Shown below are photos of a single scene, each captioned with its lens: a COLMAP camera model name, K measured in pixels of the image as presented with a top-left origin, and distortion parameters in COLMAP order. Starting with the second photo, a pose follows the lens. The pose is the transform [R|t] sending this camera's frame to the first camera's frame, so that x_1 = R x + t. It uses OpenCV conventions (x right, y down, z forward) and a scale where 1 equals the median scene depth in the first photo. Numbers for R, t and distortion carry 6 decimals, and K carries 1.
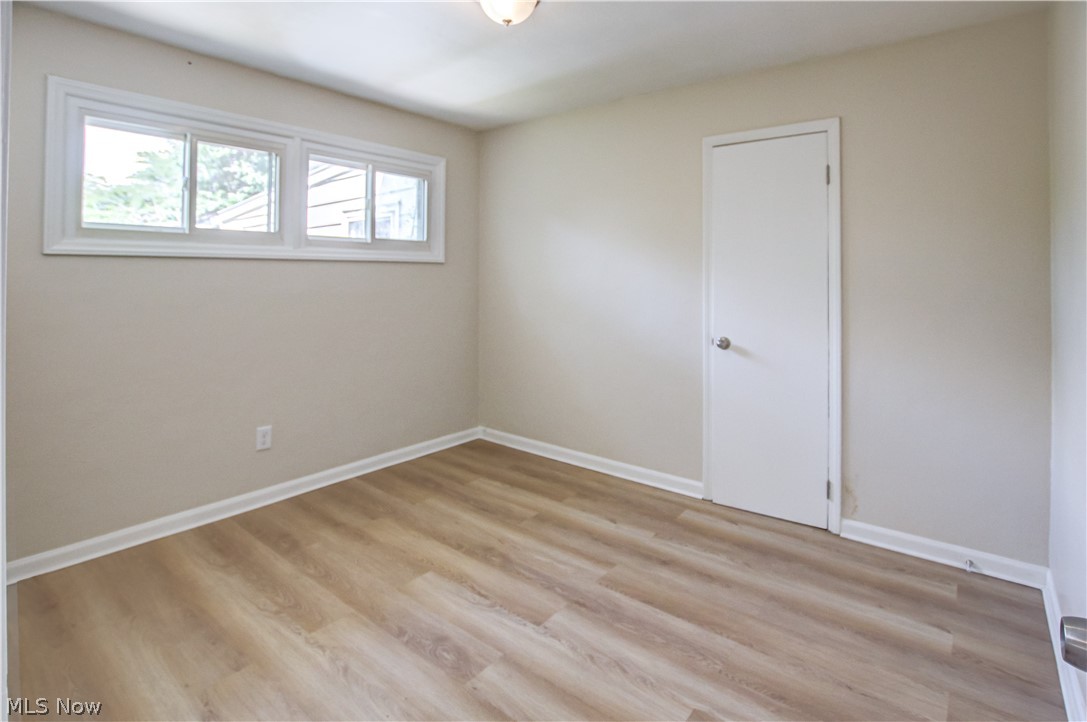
lens RADIAL K [[500.1, 0, 545.0], [0, 500.1, 376.4], [0, 0, 1]] dist [-0.024107, 0.000799]
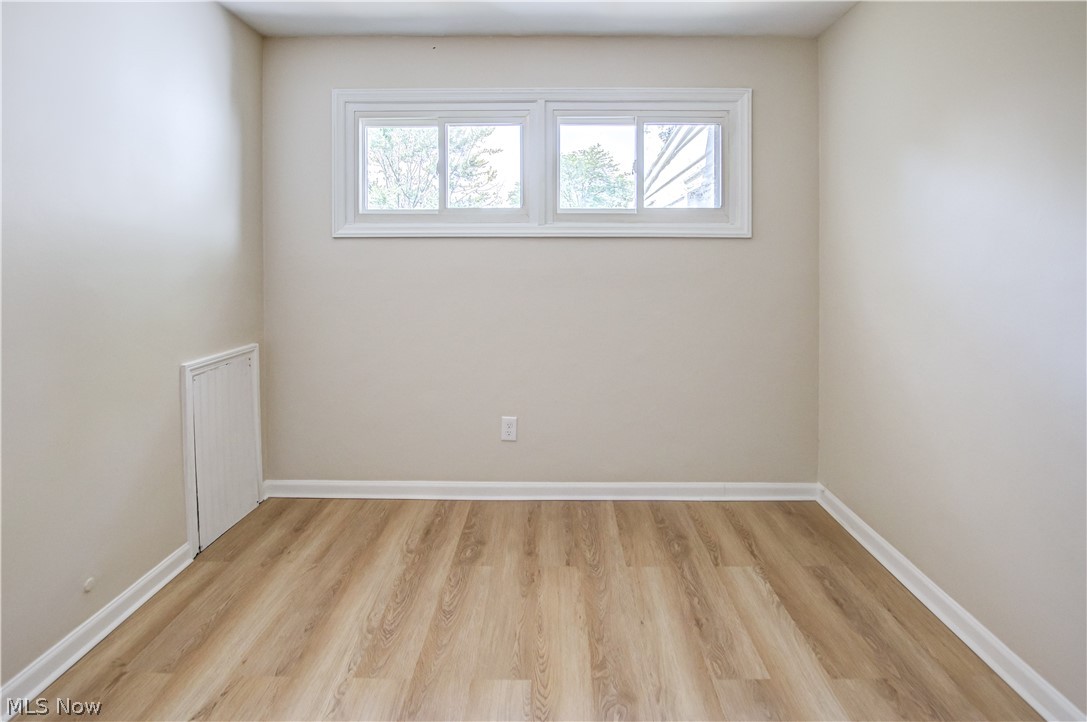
lens RADIAL K [[551.8, 0, 546.6], [0, 551.8, 326.2], [0, 0, 1]] dist [-0.024978, 0.000979]
pose [[0.643203, 0.102644, -0.758784, 0.264872], [-0.148067, 0.988943, 0.008266, -0.091339], [0.751243, 0.107034, 0.651290, 0.392222]]
